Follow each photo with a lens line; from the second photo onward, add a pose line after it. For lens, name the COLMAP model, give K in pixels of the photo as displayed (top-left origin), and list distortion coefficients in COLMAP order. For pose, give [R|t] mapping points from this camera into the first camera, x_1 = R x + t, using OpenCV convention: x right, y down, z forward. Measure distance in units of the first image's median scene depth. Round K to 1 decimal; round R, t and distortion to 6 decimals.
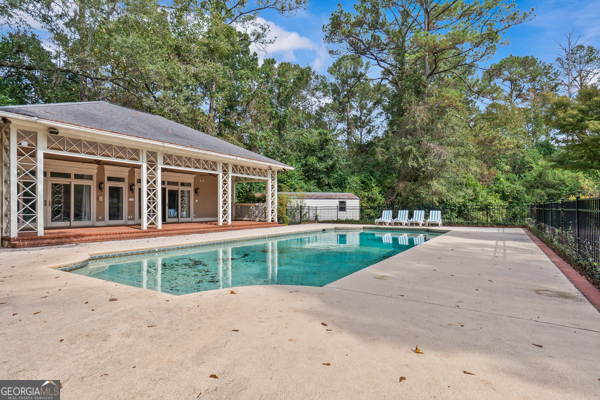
lens RADIAL K [[304.4, 0, 299.7], [0, 304.4, 203.3], [0, 0, 1]] dist [-0.018893, 0.001651]
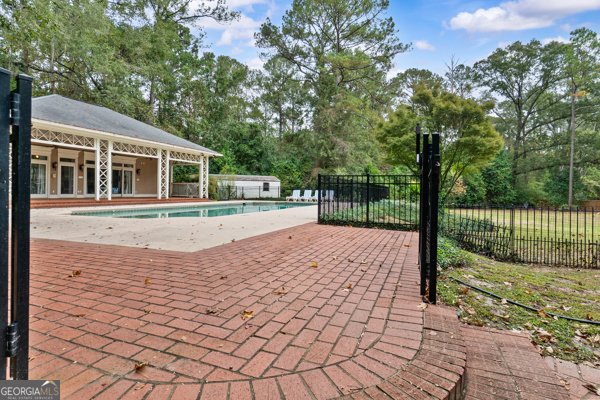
lens RADIAL K [[304.4, 0, 300.4], [0, 304.4, 185.8], [0, 0, 1]] dist [-0.018893, 0.001651]
pose [[0.982987, 0.015734, 0.183001, 0.067054], [-0.015048, 0.999874, -0.005138, 0.011898], [-0.183058, 0.002297, 0.983099, -0.275213]]
